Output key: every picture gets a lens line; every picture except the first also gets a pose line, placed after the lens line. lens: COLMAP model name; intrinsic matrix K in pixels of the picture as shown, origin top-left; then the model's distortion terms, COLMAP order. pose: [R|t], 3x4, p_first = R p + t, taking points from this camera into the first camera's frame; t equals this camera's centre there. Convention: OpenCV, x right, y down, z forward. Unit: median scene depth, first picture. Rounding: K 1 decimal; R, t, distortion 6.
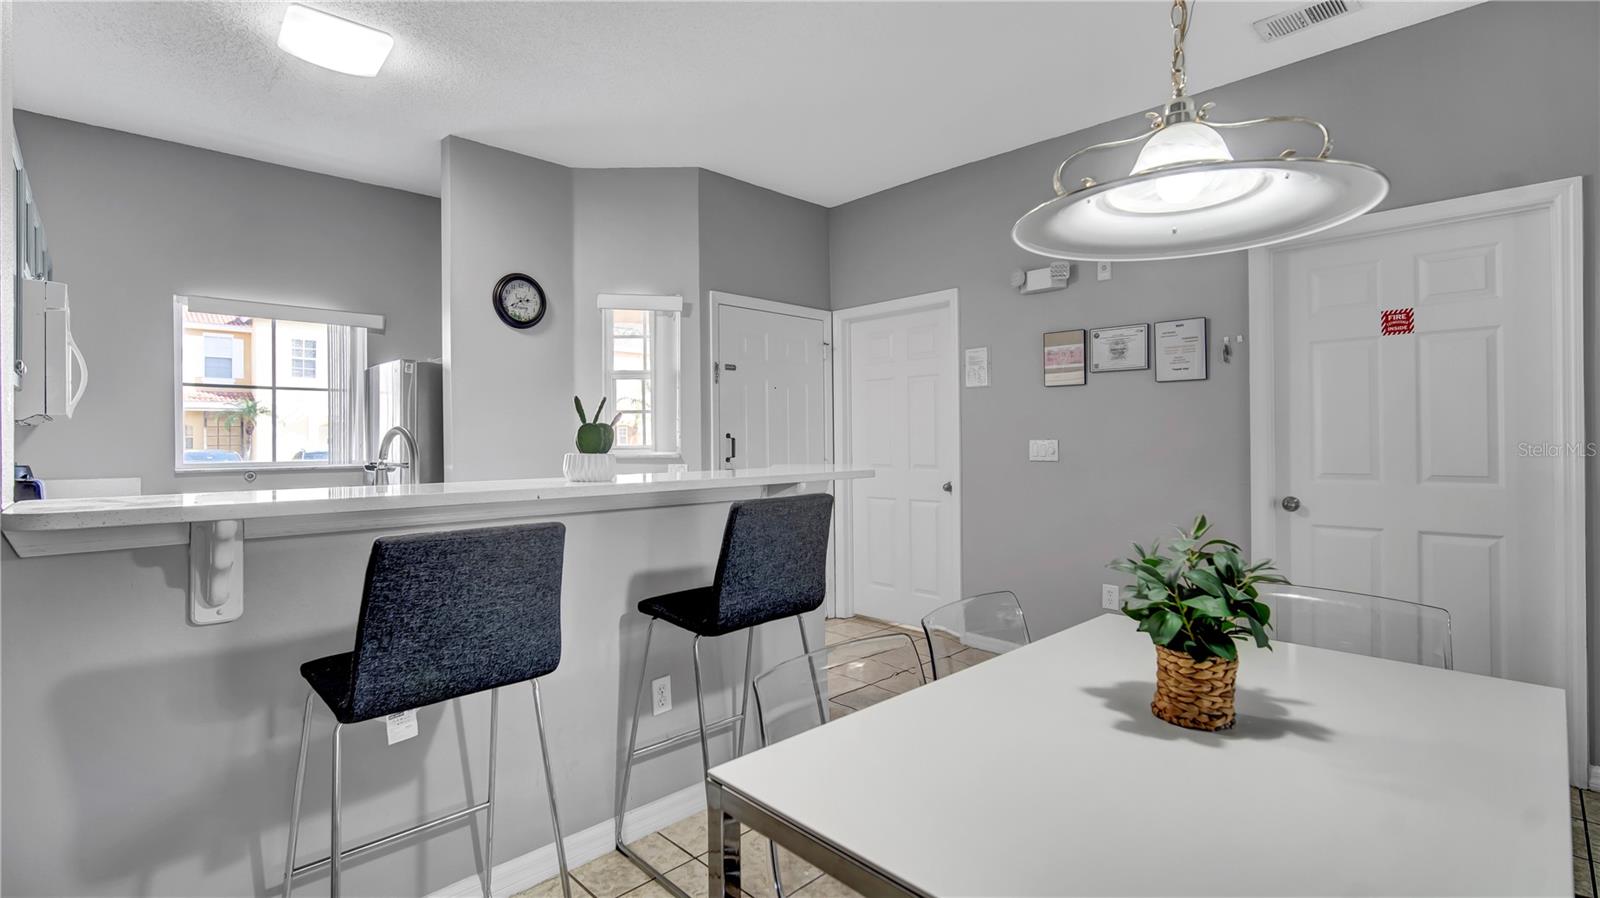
lens RADIAL K [[714.1, 0, 786.7], [0, 714.1, 443.4], [0, 0, 1]] dist [-0.016509, 0.004736]
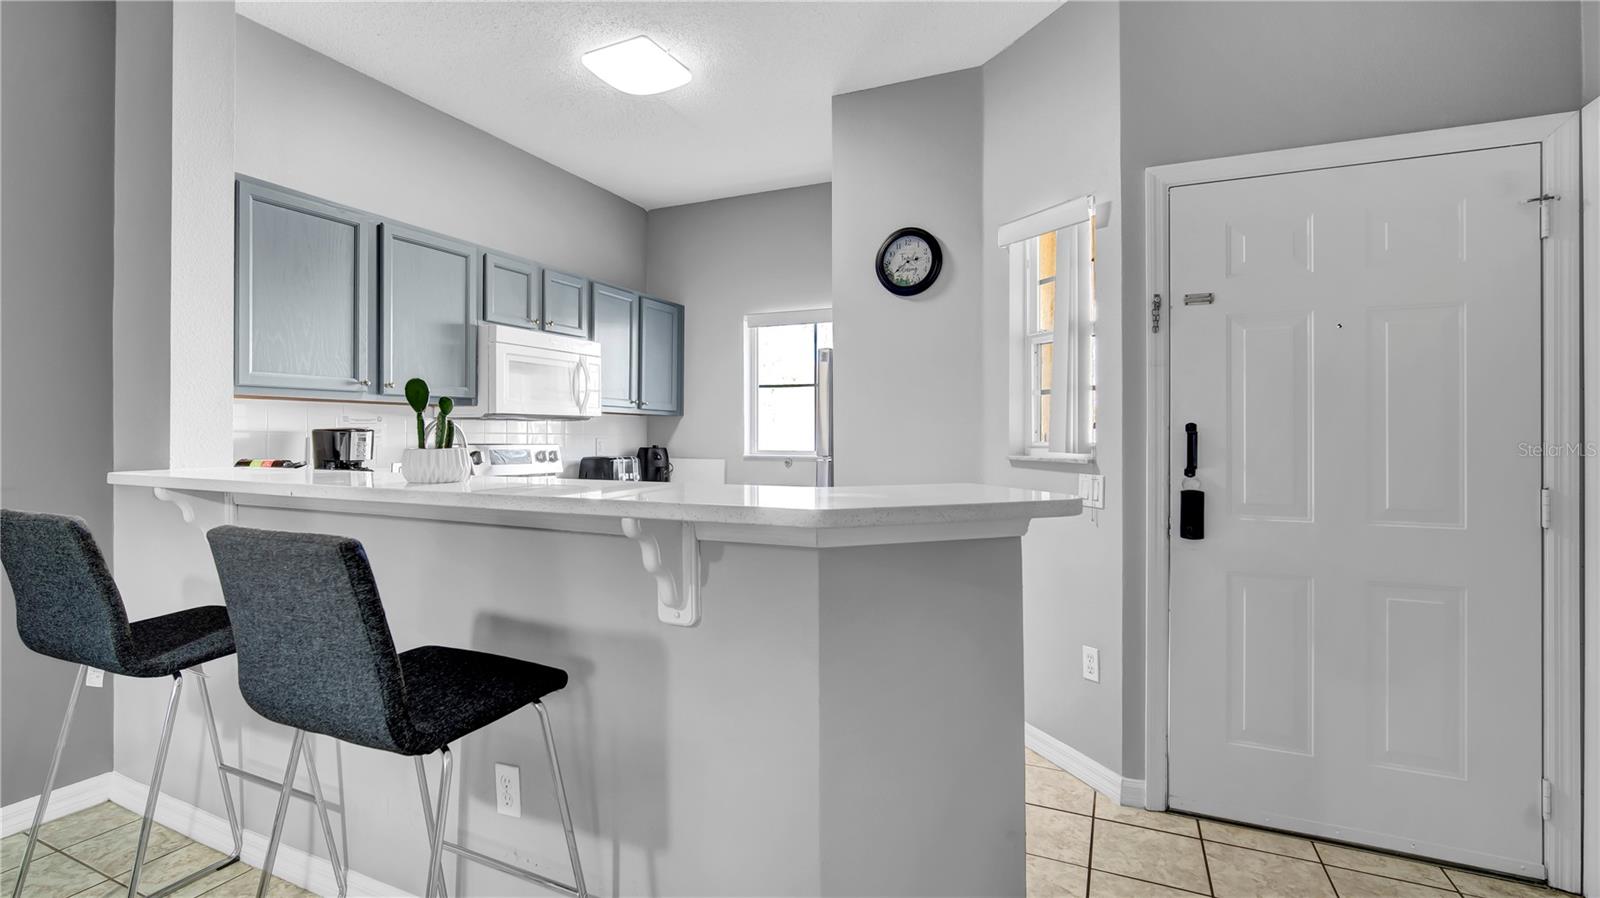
lens RADIAL K [[714.1, 0, 788.3], [0, 714.1, 441.8], [0, 0, 1]] dist [-0.016509, 0.004736]
pose [[0.367918, 0.018482, -0.929675, 0.337689], [-0.009782, 0.999824, 0.016005, -0.006105], [0.929807, 0.003205, 0.368034, 0.577555]]
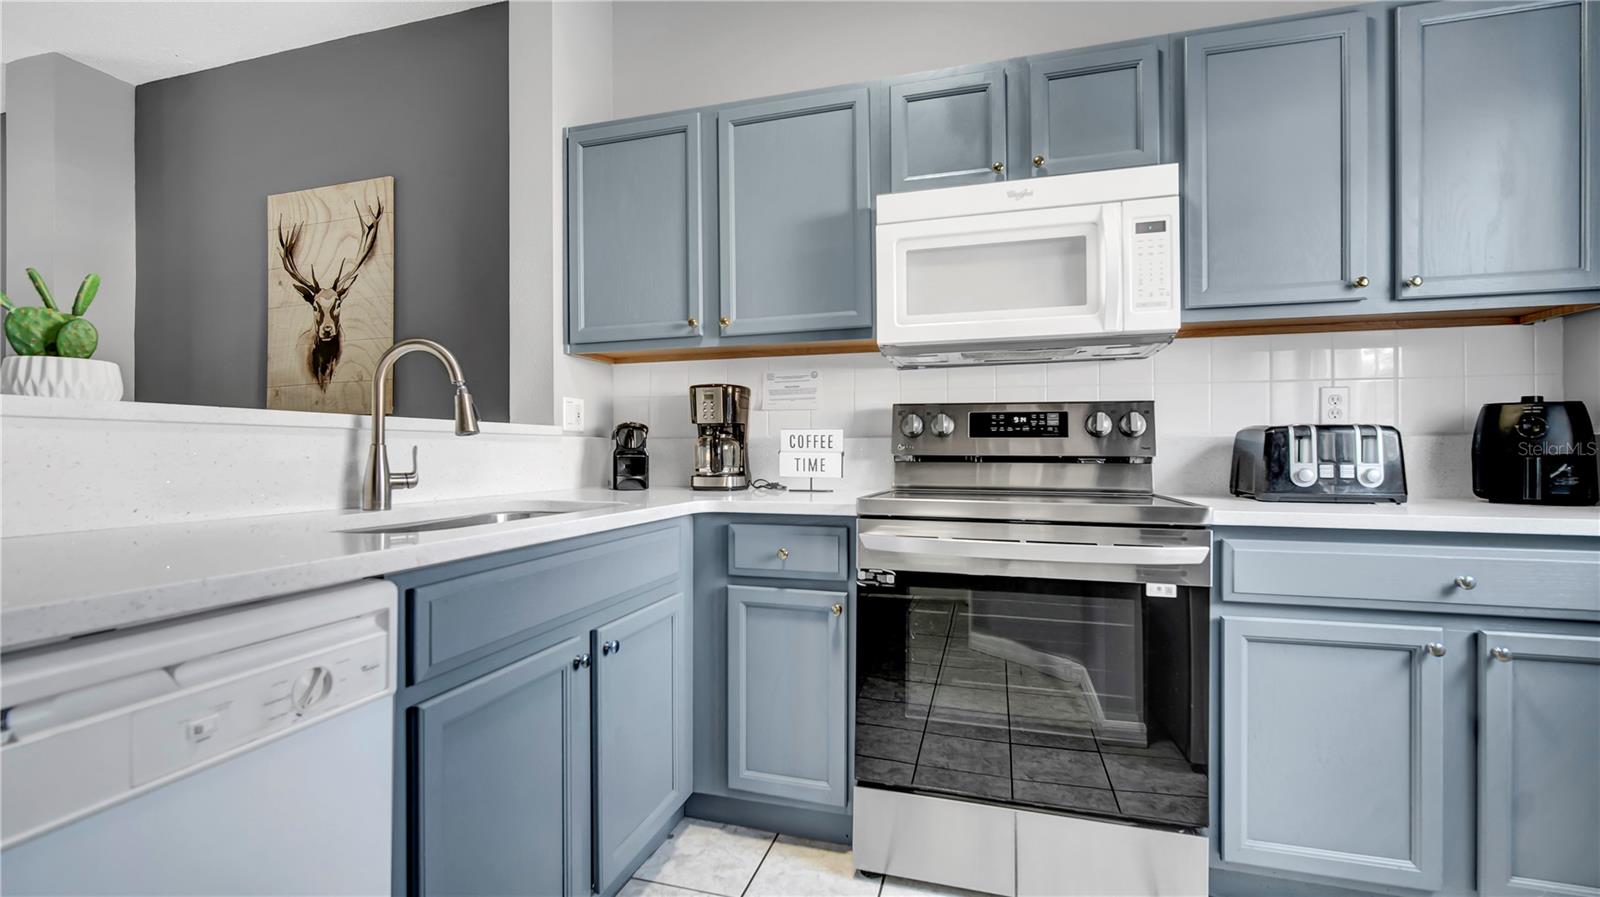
lens RADIAL K [[714.1, 0, 787.5], [0, 714.1, 455.1], [0, 0, 1]] dist [-0.016509, 0.004736]
pose [[-0.873135, 0.011823, -0.487336, -0.279990], [0.009413, 0.999928, 0.007395, 0.050523], [0.487388, 0.001870, -0.873183, 0.975124]]
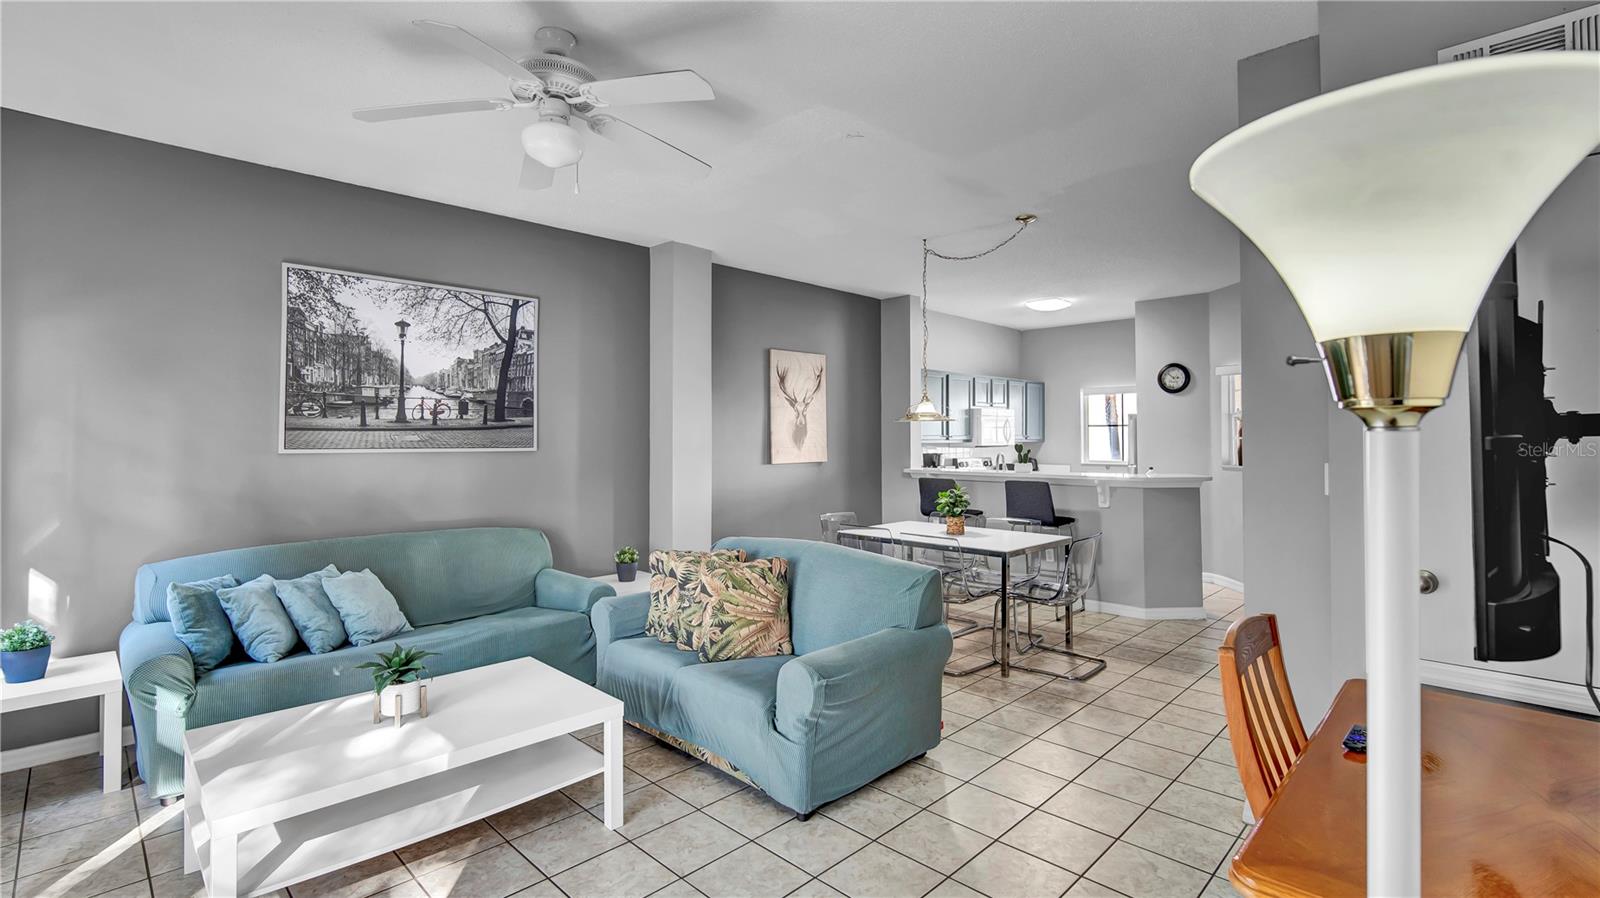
lens RADIAL K [[714.1, 0, 788.9], [0, 714.1, 437.0], [0, 0, 1]] dist [-0.016509, 0.004736]
pose [[0.015020, 0.007776, -0.999857, 1.436954], [0.000218, 0.999970, 0.007780, -0.063506], [0.999887, -0.000334, 0.015017, -0.010619]]
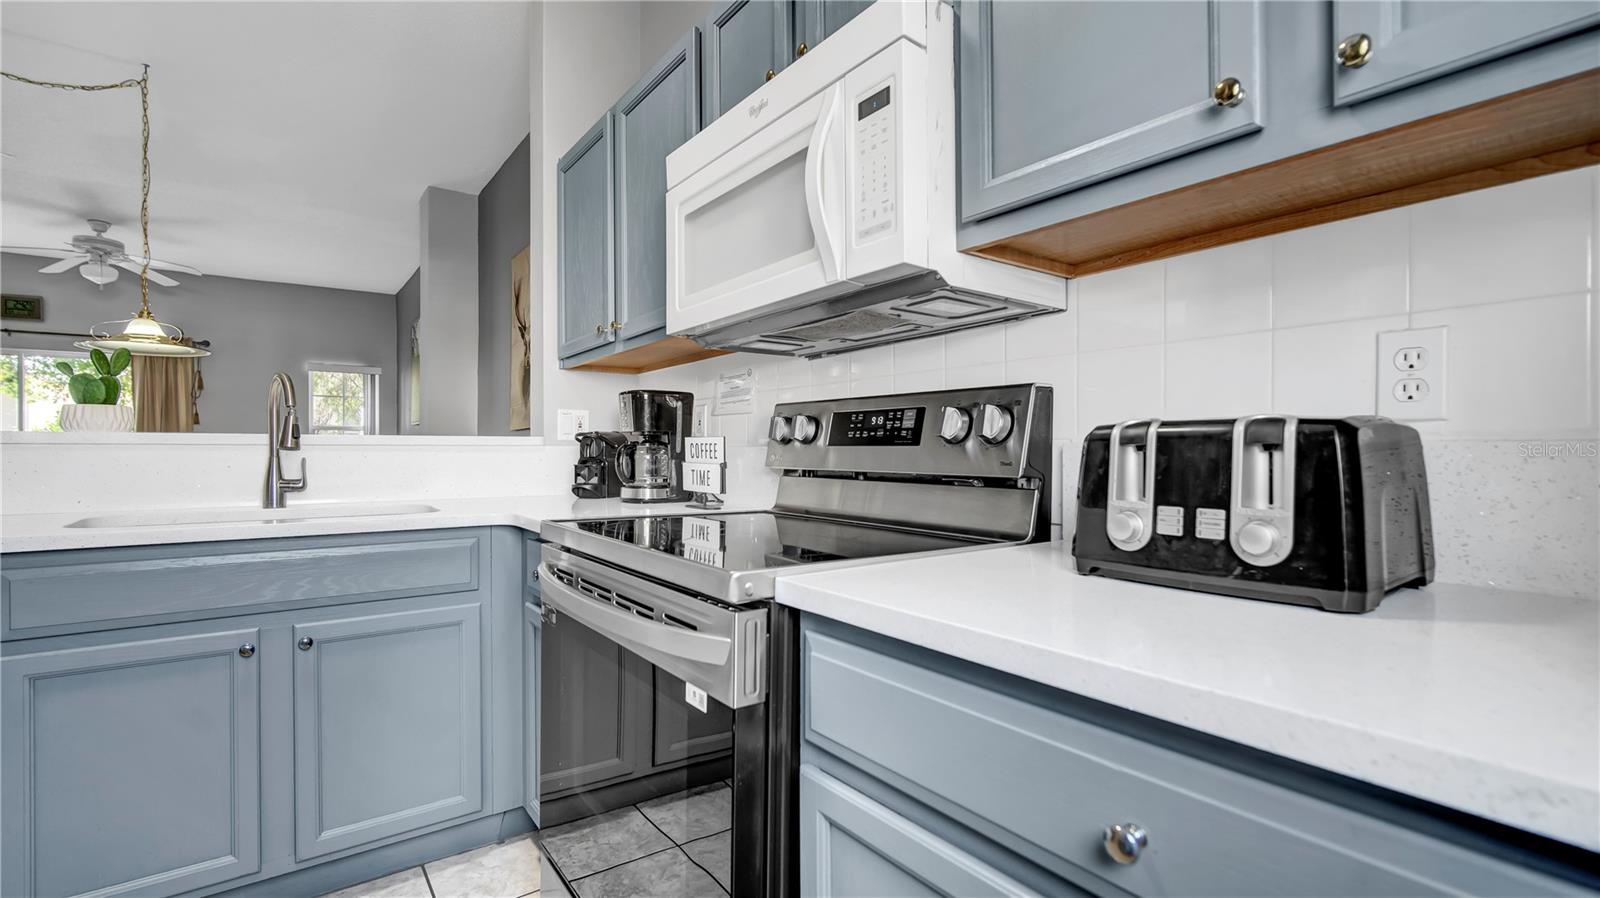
lens RADIAL K [[714.1, 0, 789.5], [0, 714.1, 456.6], [0, 0, 1]] dist [-0.016509, 0.004736]
pose [[-0.990731, 0.009379, 0.135513, -0.706999], [0.010084, 0.999939, 0.004519, 0.046386], [-0.135462, 0.005844, -0.990765, 0.971148]]
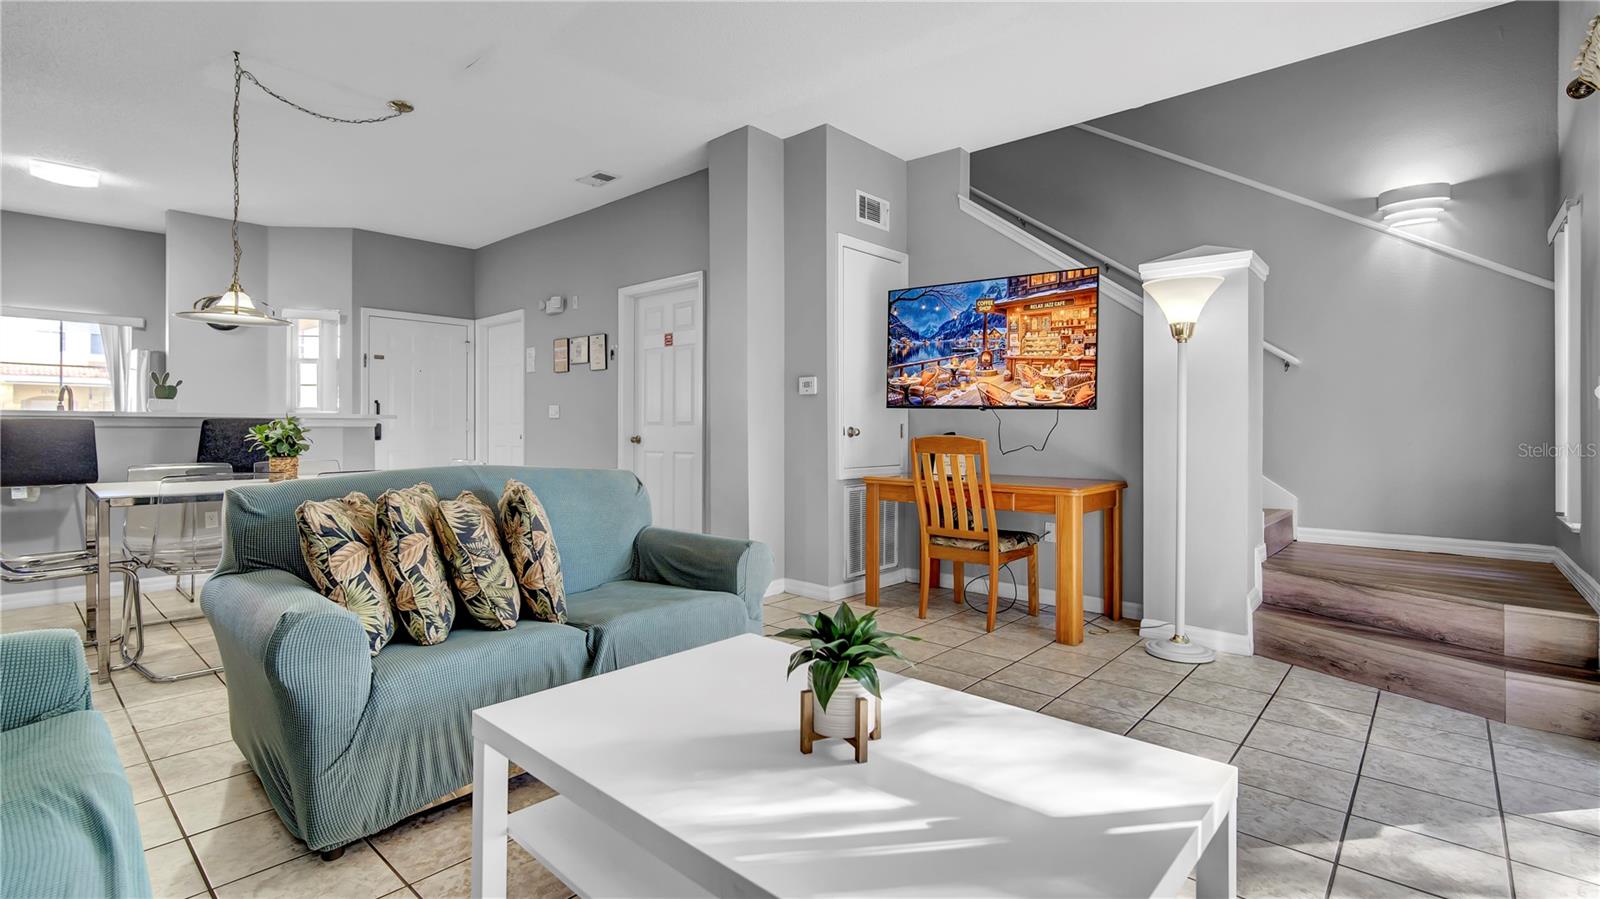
lens RADIAL K [[714.1, 0, 778.5], [0, 714.1, 436.6], [0, 0, 1]] dist [-0.016509, 0.004736]
pose [[0.997907, 0.011761, 0.063586, 0.763687], [-0.012360, 0.999883, 0.009031, 0.045202], [-0.063472, -0.009798, 0.997936, -0.653405]]
